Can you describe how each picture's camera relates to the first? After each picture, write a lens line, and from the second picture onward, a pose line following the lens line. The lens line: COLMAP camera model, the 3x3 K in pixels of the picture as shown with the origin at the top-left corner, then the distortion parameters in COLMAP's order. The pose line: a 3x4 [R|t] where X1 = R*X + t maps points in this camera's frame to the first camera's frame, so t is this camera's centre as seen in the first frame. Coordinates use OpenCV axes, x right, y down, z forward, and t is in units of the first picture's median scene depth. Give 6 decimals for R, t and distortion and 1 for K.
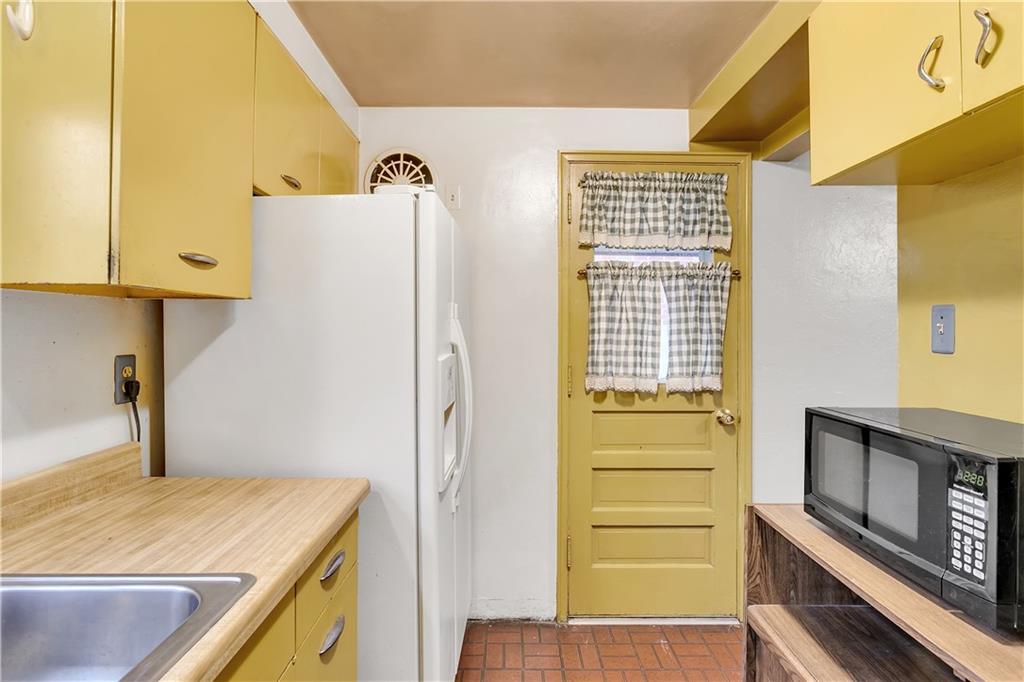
lens RADIAL K [[504.6, 0, 511.6], [0, 504.6, 330.7], [0, 0, 1]] dist [-0.000825, 0.000391]
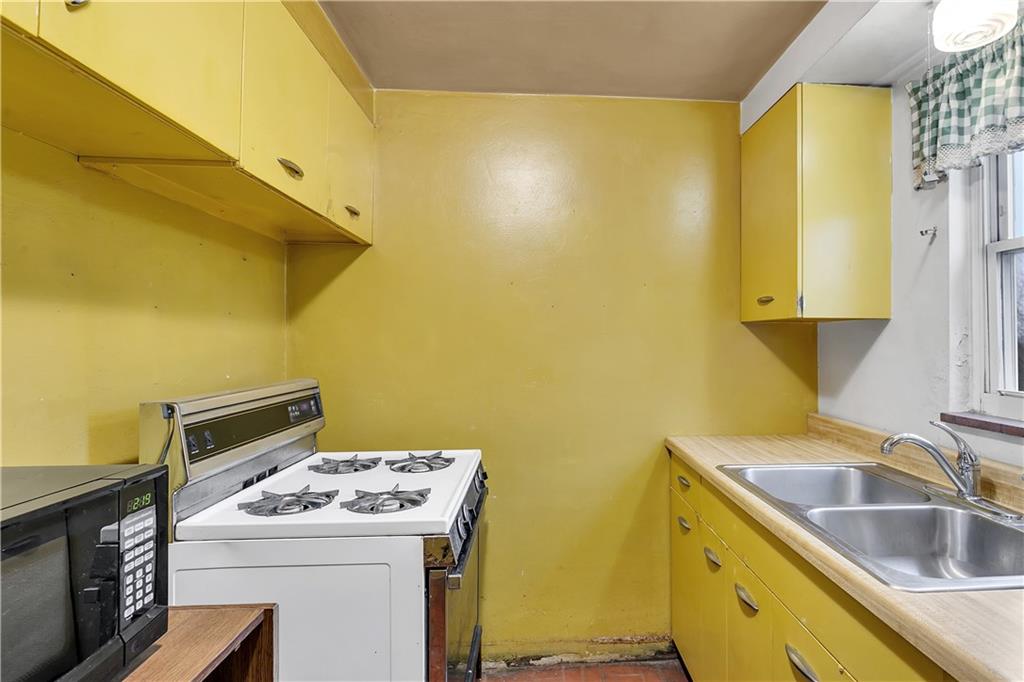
lens RADIAL K [[504.6, 0, 515.1], [0, 504.6, 341.8], [0, 0, 1]] dist [-0.000825, 0.000391]
pose [[-0.999830, -0.007043, 0.017034, 0.223394], [-0.007286, 0.999873, -0.014203, 0.011641], [-0.016931, -0.014324, -0.999754, 1.892232]]
